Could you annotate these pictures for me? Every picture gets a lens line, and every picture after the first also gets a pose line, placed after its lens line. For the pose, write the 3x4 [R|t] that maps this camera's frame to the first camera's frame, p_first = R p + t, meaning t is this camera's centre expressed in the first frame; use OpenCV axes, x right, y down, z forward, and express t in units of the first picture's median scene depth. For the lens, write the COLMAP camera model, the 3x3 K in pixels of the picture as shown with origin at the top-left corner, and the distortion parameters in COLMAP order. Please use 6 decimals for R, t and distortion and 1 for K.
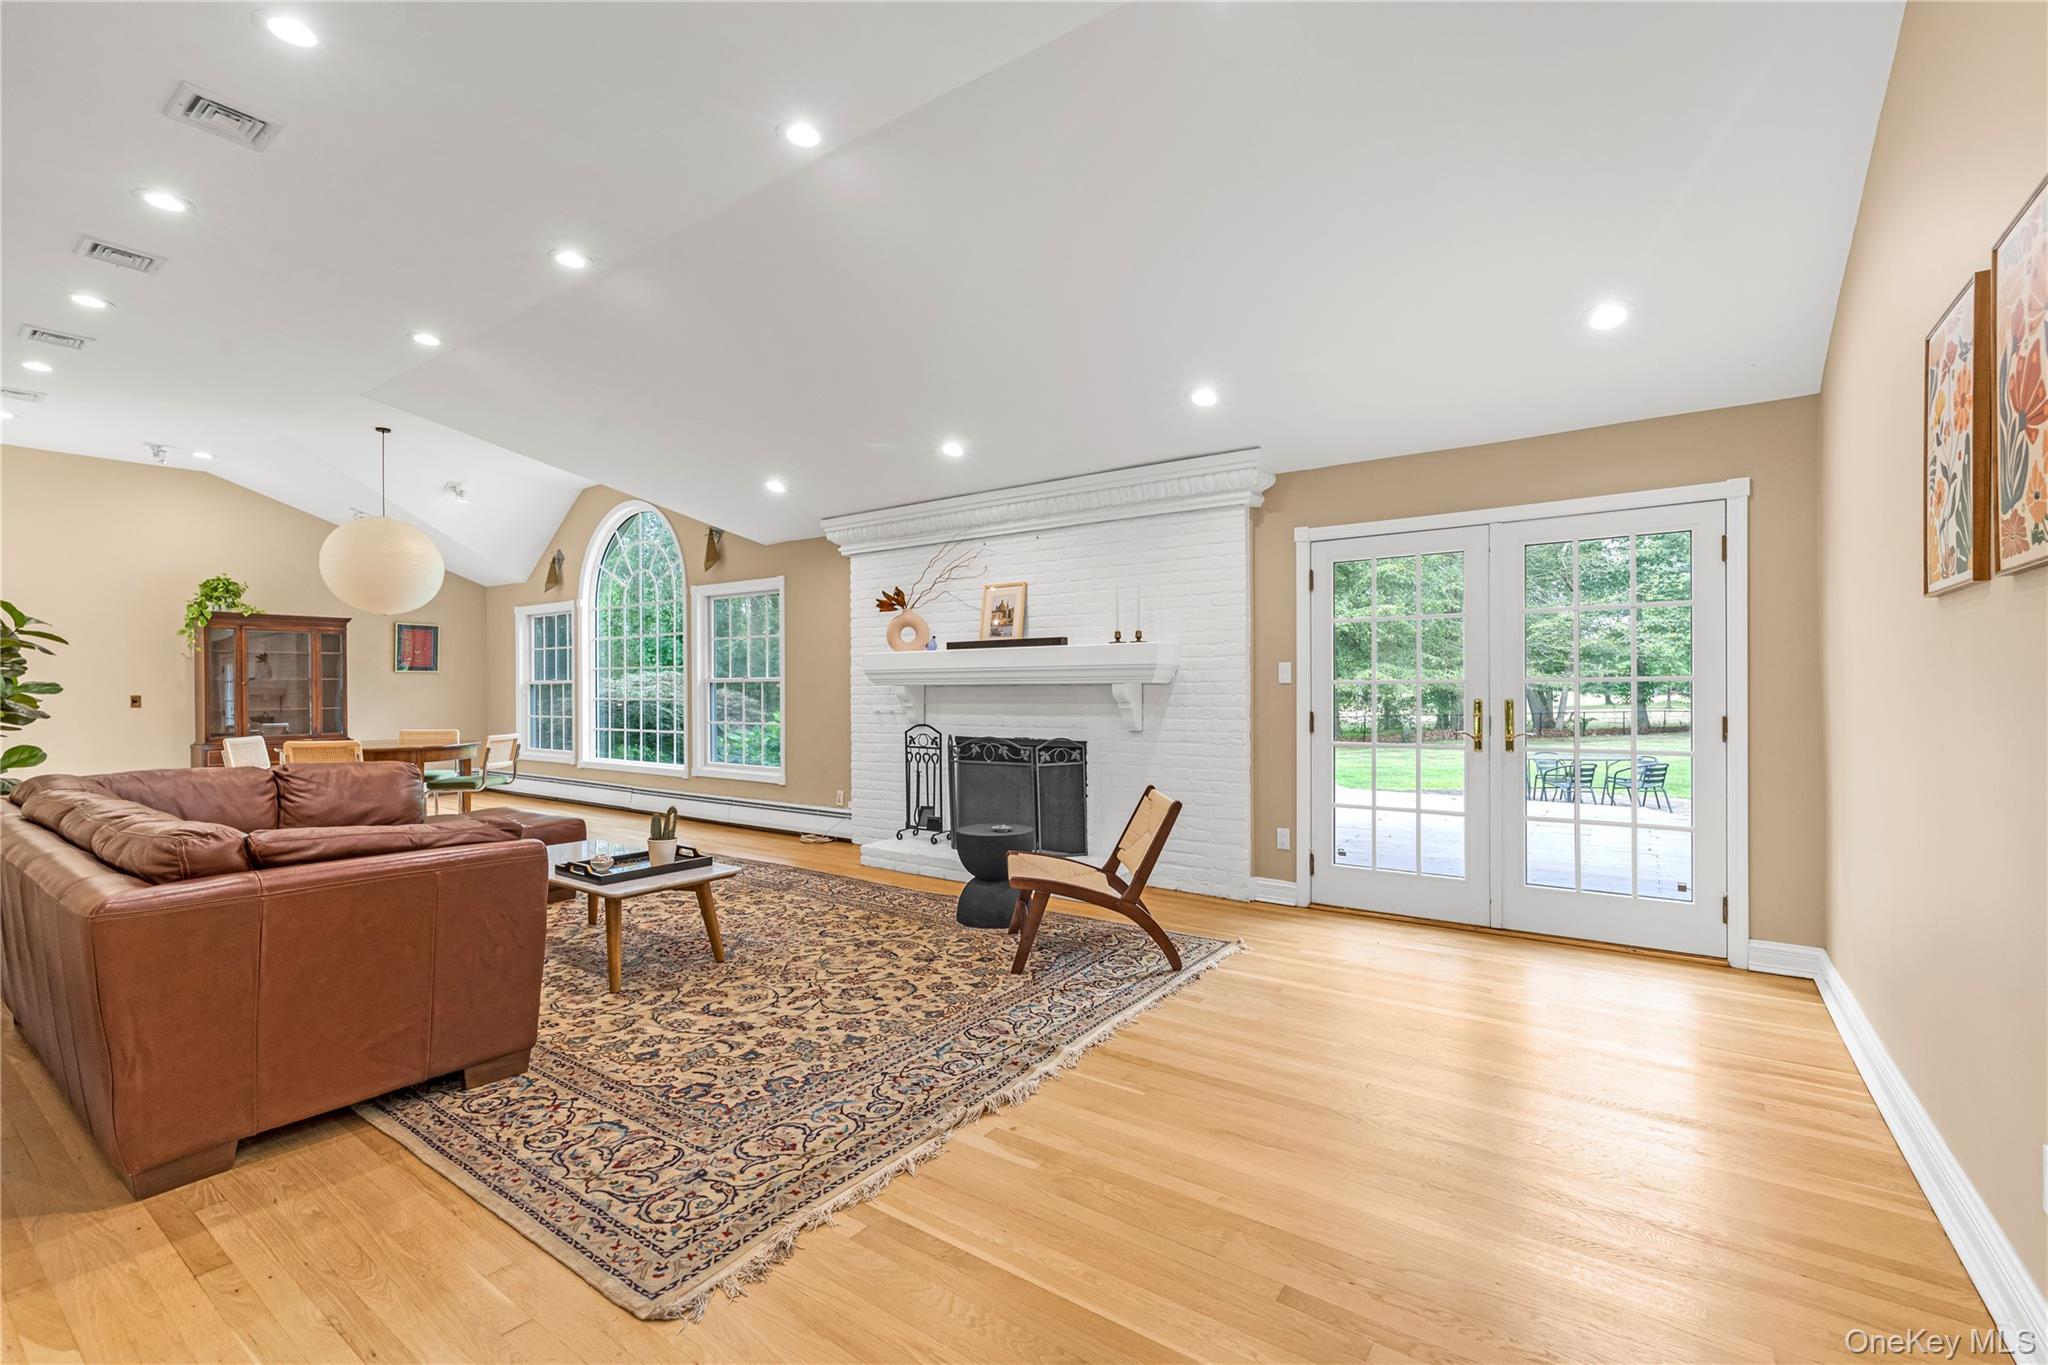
lens RADIAL K [[898.1, 0, 1021.6], [0, 898.1, 688.5], [0, 0, 1]] dist [0.000162, -0.000156]
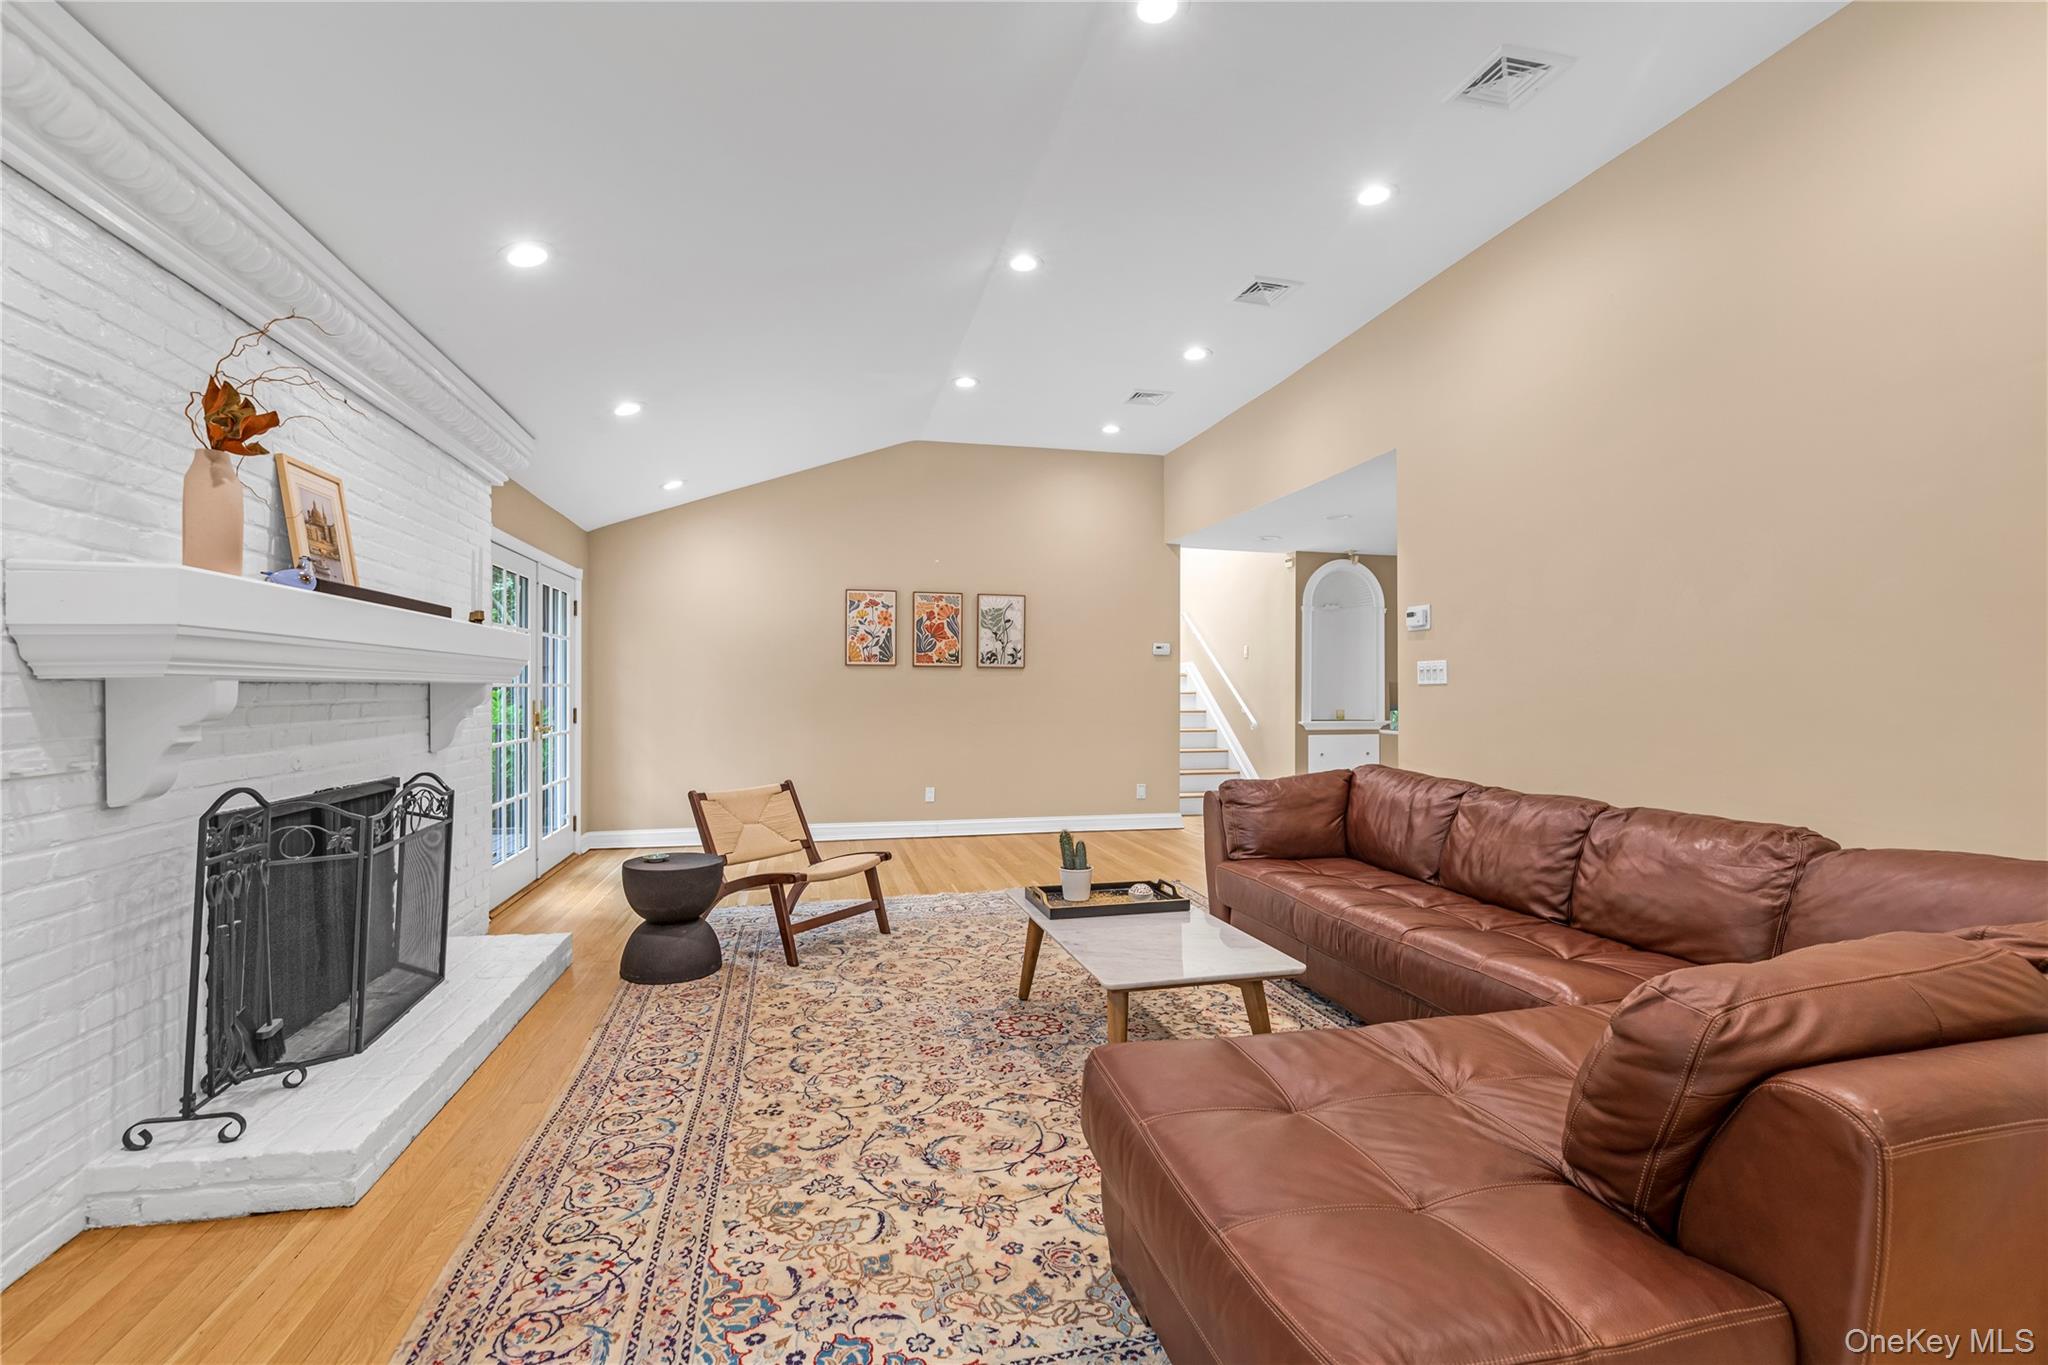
lens RADIAL K [[898.1, 0, 1030.4], [0, 898.1, 684.7], [0, 0, 1]] dist [0.000162, -0.000156]
pose [[-0.766988, 0.004841, 0.641644, -0.586227], [-0.000671, 0.999965, -0.008346, 0.001014], [-0.641662, -0.006831, -0.766957, 1.080270]]
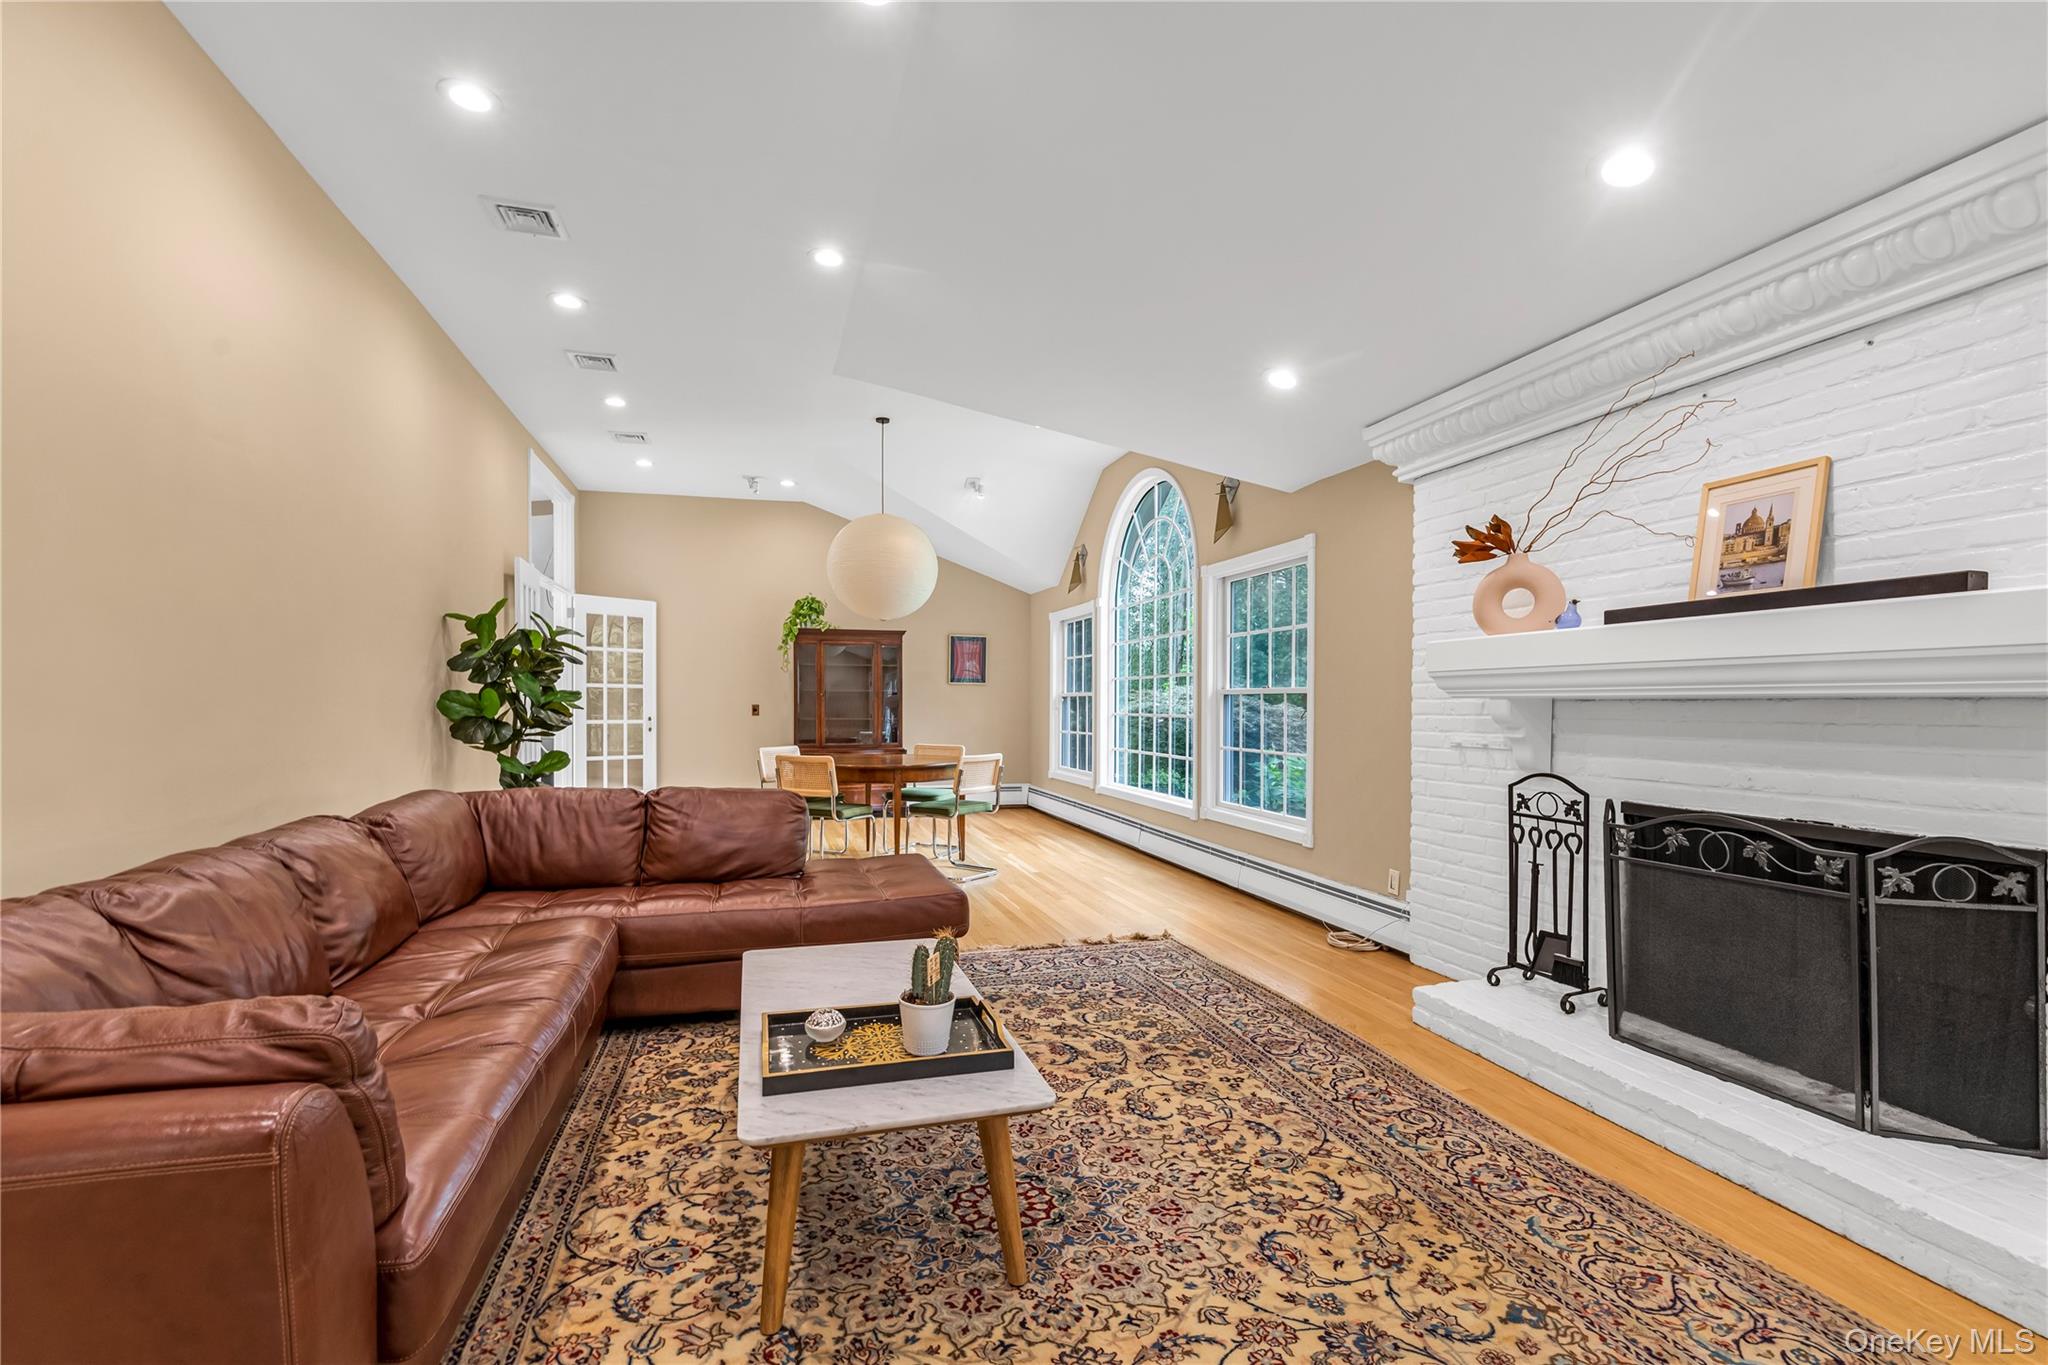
lens RADIAL K [[898.1, 0, 1017.7], [0, 898.1, 714.5], [0, 0, 1]] dist [0.000162, -0.000156]
pose [[0.789815, 0.015643, -0.613145, -0.034364], [-0.008374, 0.999857, 0.014722, 0.000644], [0.613287, -0.006494, 0.789833, 0.407806]]
